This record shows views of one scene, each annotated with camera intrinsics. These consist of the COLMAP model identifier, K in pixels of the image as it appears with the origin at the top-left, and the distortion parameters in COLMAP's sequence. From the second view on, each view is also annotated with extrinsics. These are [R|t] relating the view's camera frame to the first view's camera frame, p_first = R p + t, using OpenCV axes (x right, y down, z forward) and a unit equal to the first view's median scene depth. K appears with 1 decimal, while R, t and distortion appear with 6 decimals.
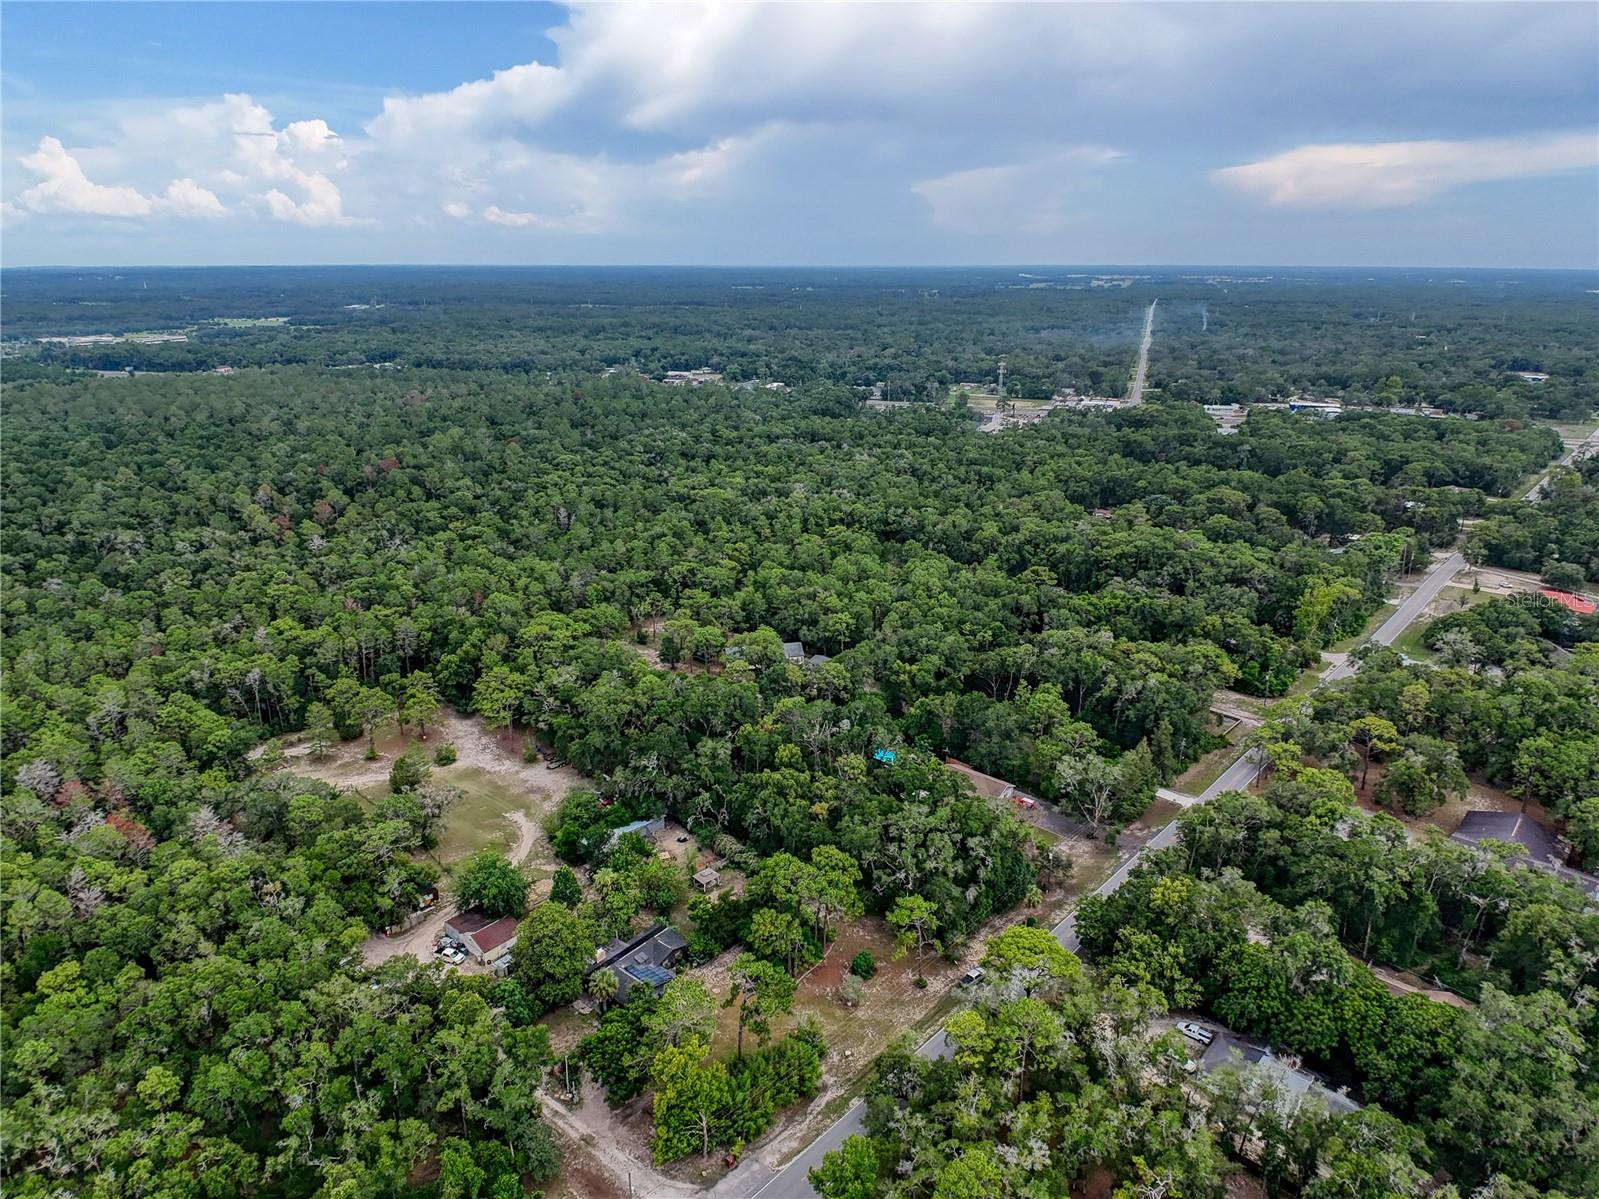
lens RADIAL K [[983.3, 0, 808.8], [0, 983.3, 604.4], [0, 0, 1]] dist [0.016146, -0.029518]
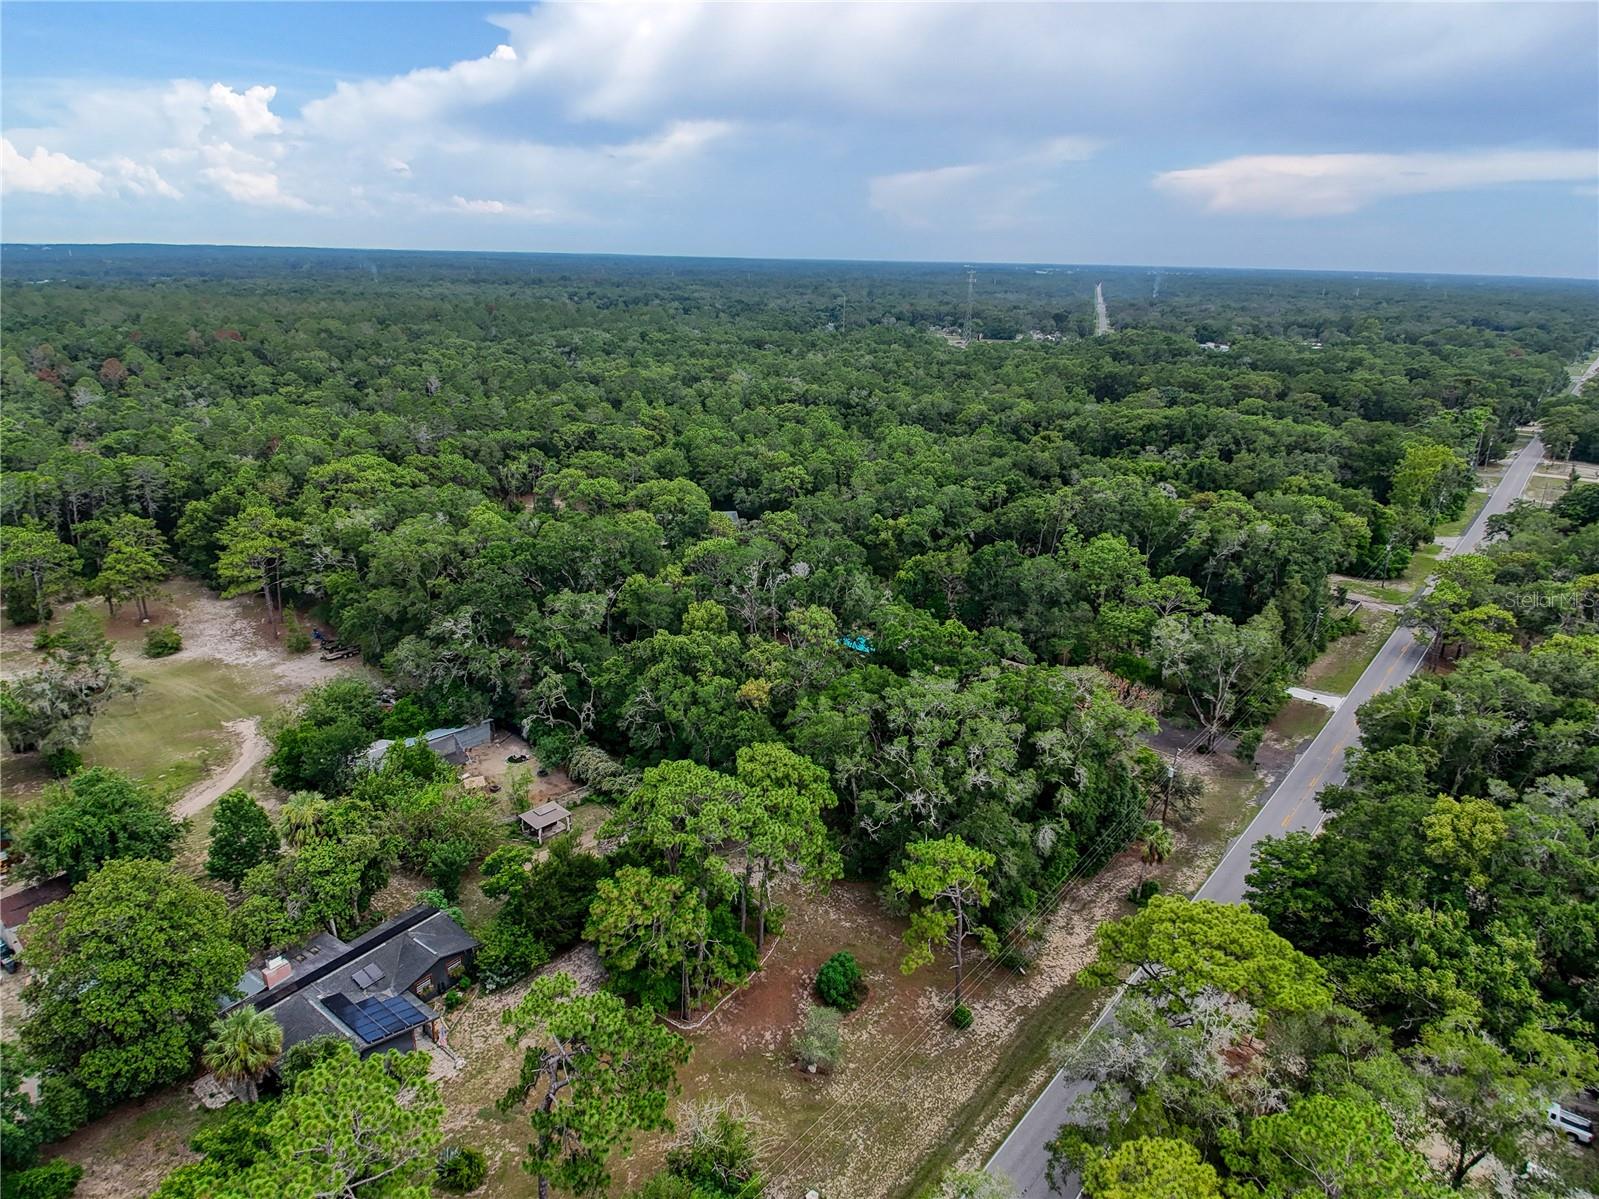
lens RADIAL K [[983.3, 0, 820.2], [0, 983.3, 604.1], [0, 0, 1]] dist [0.016146, -0.029518]
pose [[0.997901, 0.004494, 0.064609, 0.010663], [-0.005874, 0.999758, 0.021188, 0.134575], [-0.064498, -0.021523, 0.997686, 0.412700]]
